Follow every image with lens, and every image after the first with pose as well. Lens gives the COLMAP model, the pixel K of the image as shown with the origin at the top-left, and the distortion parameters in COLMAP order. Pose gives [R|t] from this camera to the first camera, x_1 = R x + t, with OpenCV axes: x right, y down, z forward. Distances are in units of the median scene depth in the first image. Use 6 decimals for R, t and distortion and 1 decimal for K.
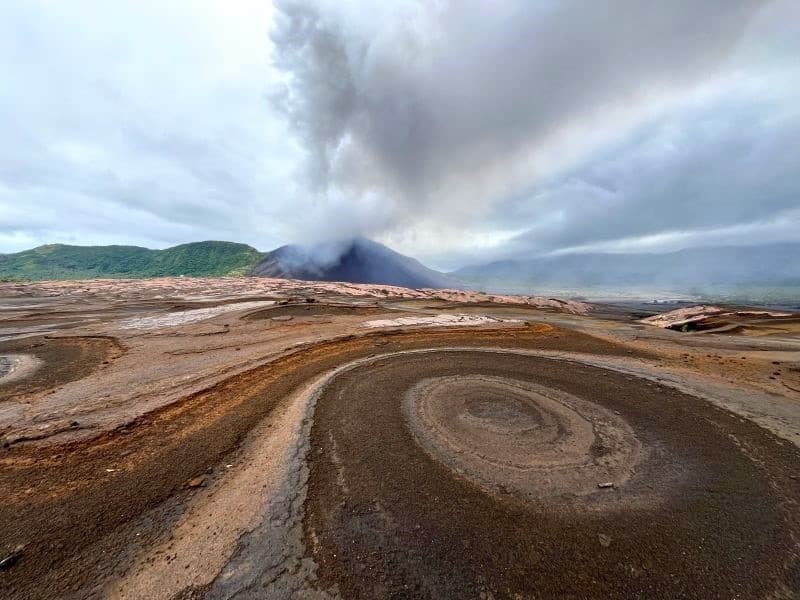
lens RADIAL K [[323.7, 0, 400.0], [0, 323.7, 300.0], [0, 0, 1]] dist [-0.001629, -0.000221]
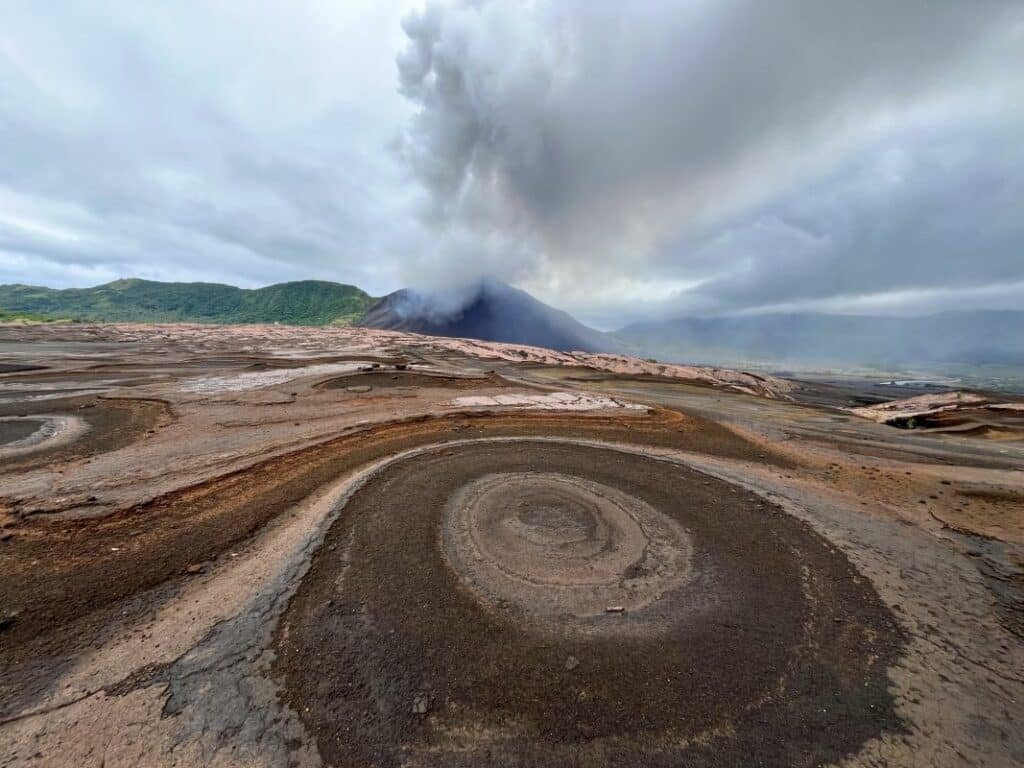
lens RADIAL K [[414.3, 0, 512.0], [0, 414.3, 384.0], [0, 0, 1]] dist [-0.001629, -0.000221]
pose [[0.995947, 0.049599, -0.075026, 0.208727], [-0.045913, 0.997689, 0.050080, -0.052012], [0.077336, -0.046432, 0.995923, -0.076544]]
